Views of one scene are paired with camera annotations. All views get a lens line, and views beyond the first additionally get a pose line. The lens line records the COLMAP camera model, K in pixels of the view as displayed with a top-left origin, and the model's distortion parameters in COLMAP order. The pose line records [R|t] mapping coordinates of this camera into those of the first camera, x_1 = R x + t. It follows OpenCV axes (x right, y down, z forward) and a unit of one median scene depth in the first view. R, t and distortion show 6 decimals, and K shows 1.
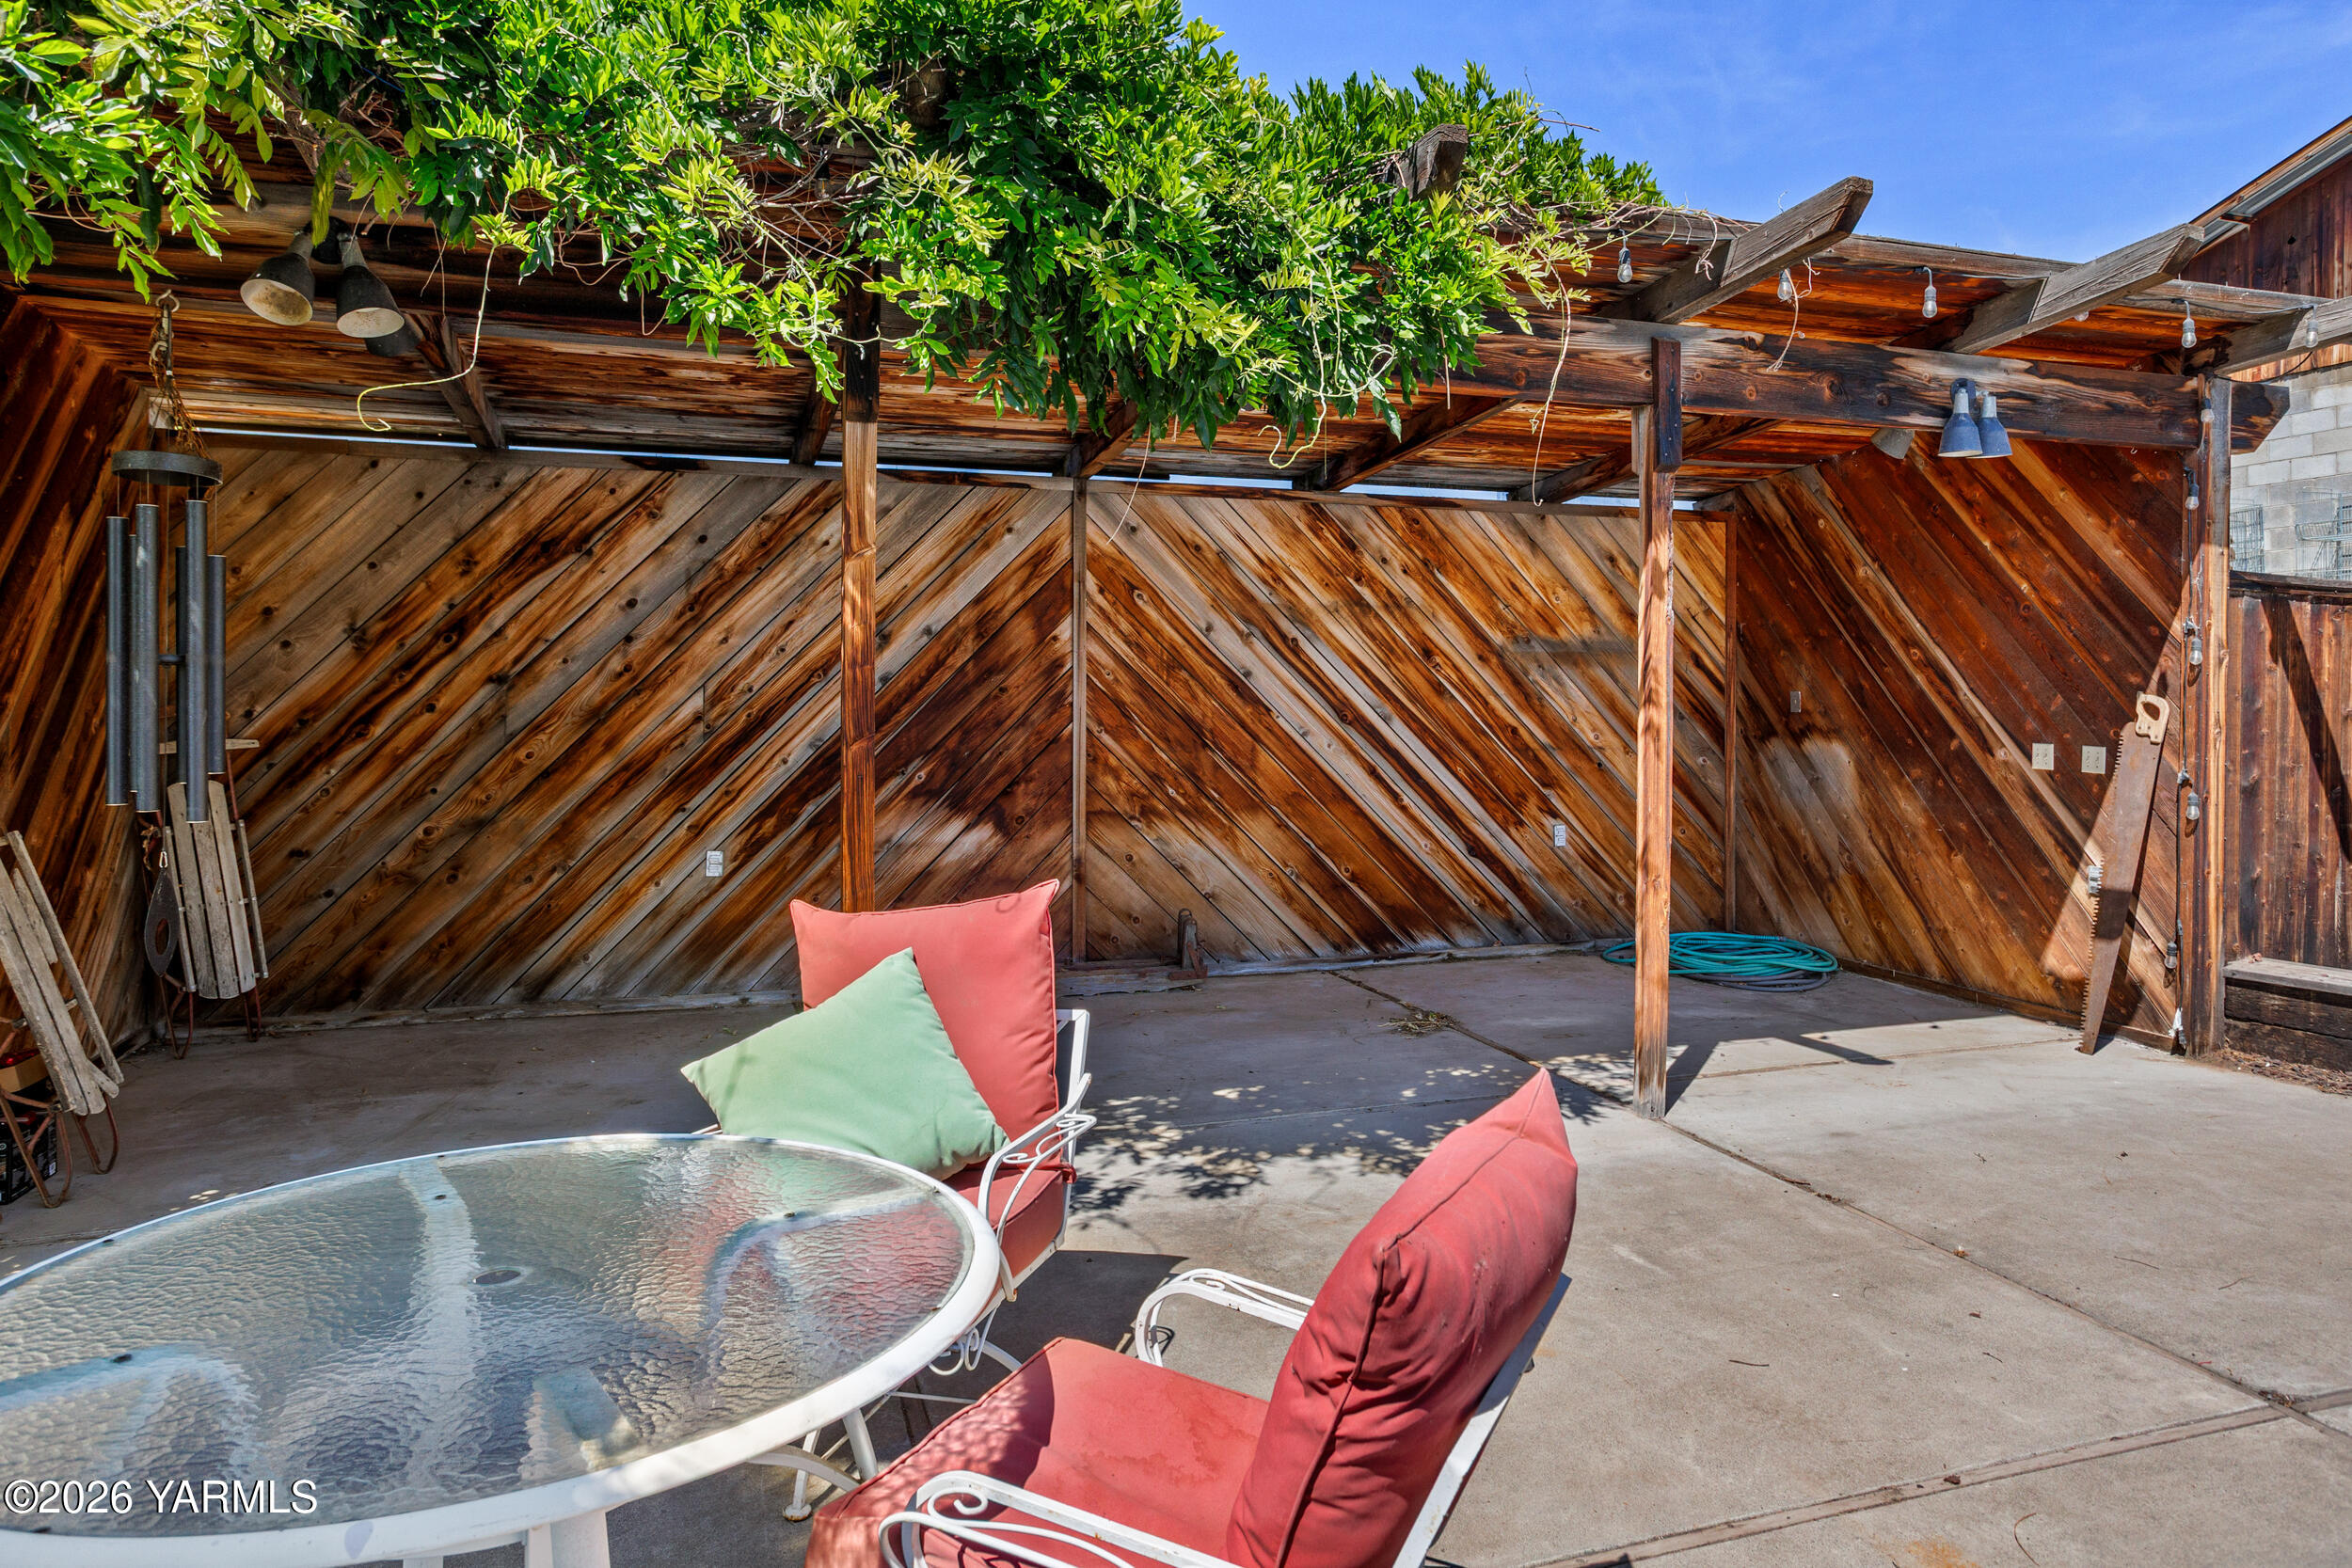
lens RADIAL K [[1542.9, 0, 1286.3], [0, 1542.9, 682.7], [0, 0, 1]] dist [0.000338, 0.024163]
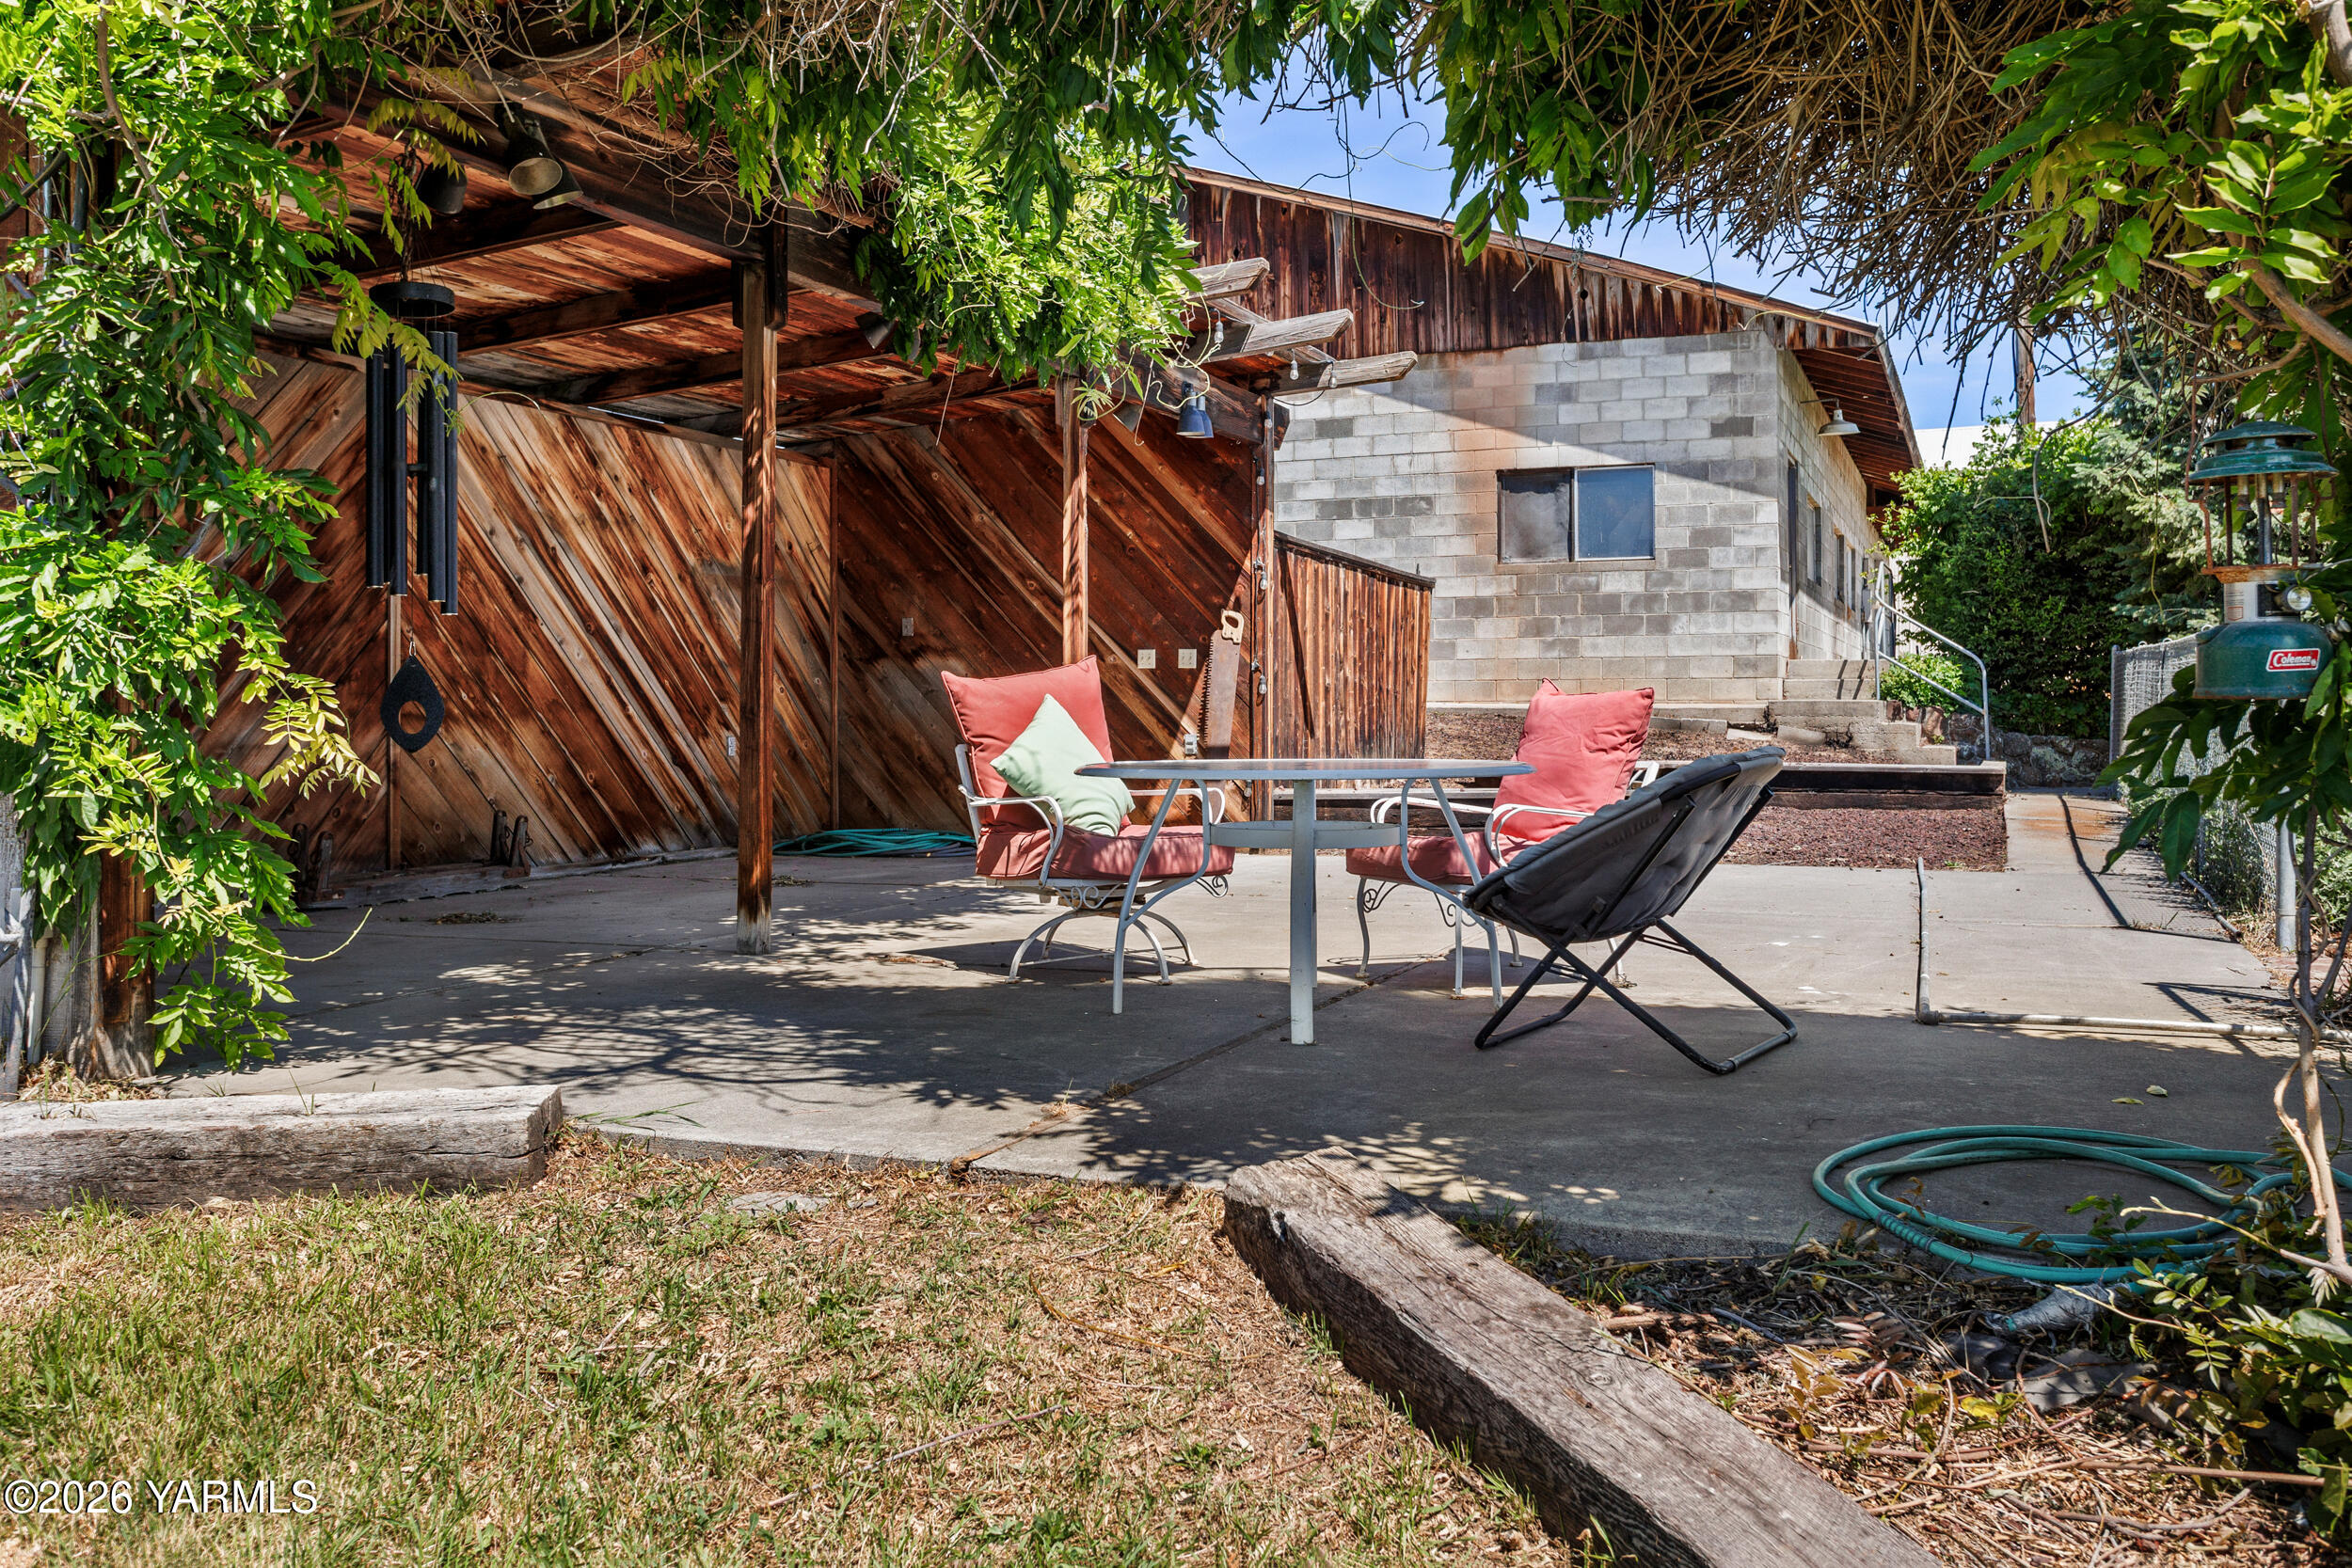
lens RADIAL K [[2096.9, 0, 1167.8], [0, 2096.9, 684.7], [0, 0, 1]] dist [-0.021360, 0.001440]
pose [[0.677533, 0.007268, 0.735457, -0.948680], [0.004513, 0.999891, -0.014039, 0.106875], [-0.735479, 0.012831, 0.677426, -0.293319]]
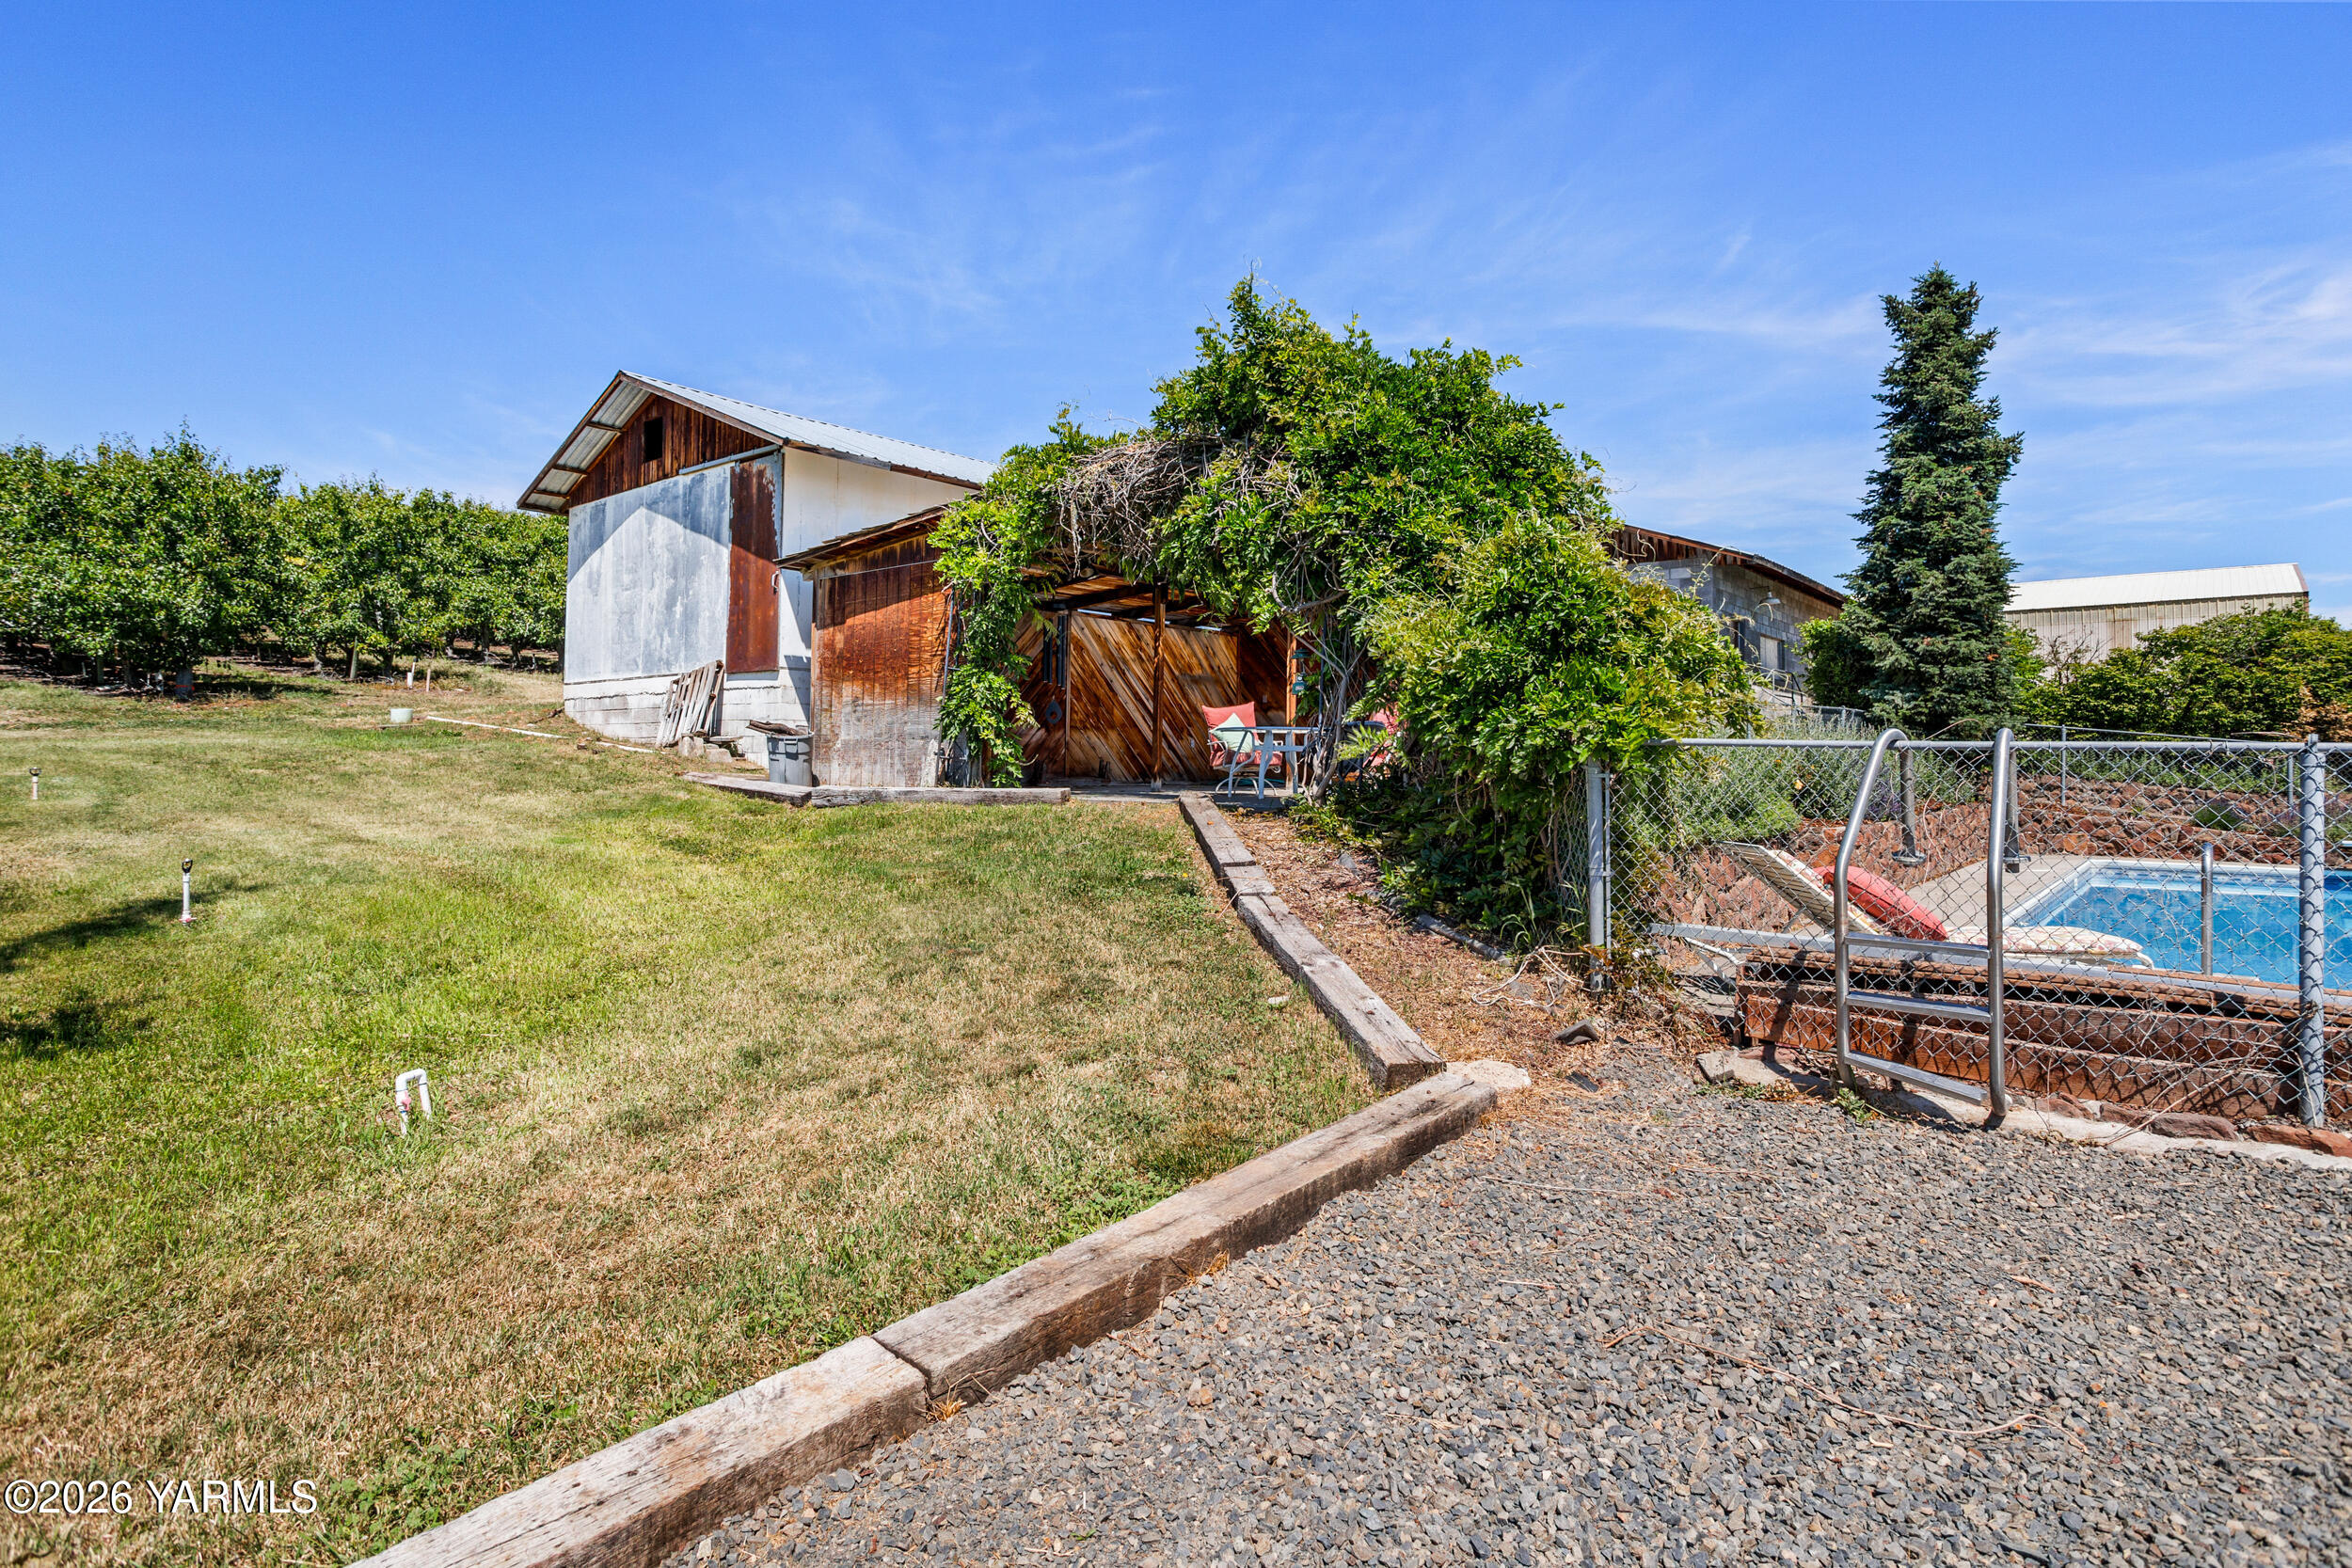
lens RADIAL K [[1347.8, 0, 1176.0], [0, 1347.8, 784.0], [0, 0, 1]] dist [-0.001298, 0.000137]
pose [[0.874836, 0.004127, 0.484401, -1.459984], [-0.009493, 0.999918, 0.008624, 0.209777], [-0.484326, -0.012143, 0.874804, -1.617693]]
